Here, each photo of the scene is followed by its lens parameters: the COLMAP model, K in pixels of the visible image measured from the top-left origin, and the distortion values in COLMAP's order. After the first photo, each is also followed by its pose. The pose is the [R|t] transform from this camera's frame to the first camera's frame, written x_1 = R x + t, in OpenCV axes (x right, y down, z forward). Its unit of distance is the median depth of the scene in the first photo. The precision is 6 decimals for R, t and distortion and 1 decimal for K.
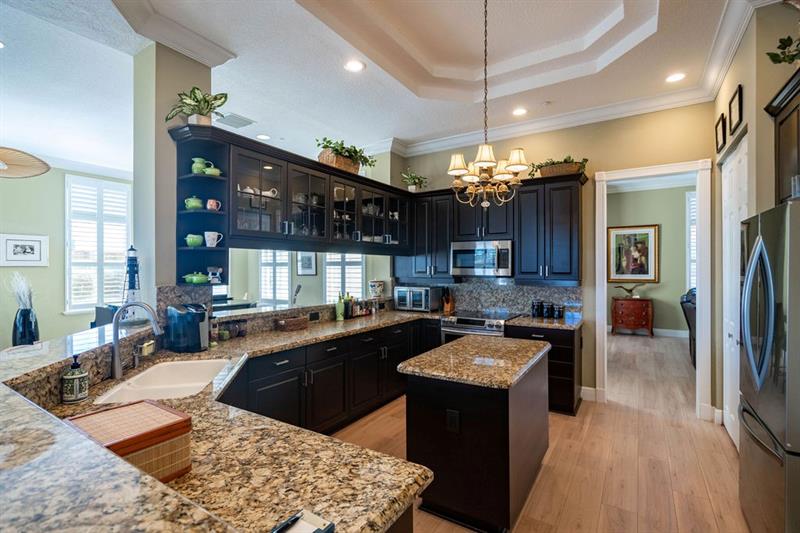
lens RADIAL K [[365.4, 0, 406.5], [0, 365.4, 266.3], [0, 0, 1]] dist [-0.003555, 0.000338]
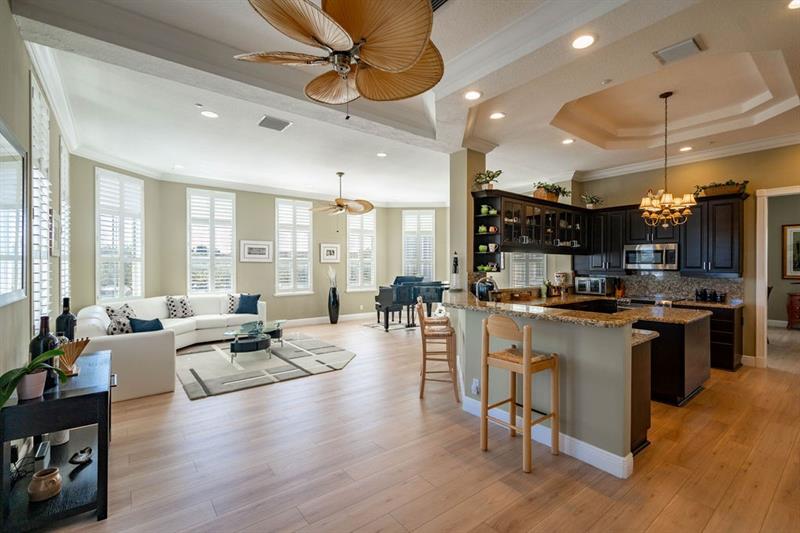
lens RADIAL K [[365.4, 0, 393.8], [0, 365.4, 266.3], [0, 0, 1]] dist [-0.003555, 0.000338]
pose [[0.939673, 0.003760, -0.342053, -0.242838], [-0.001369, 0.999973, 0.007230, 0.006153], [0.342071, -0.006326, 0.939653, -0.640750]]
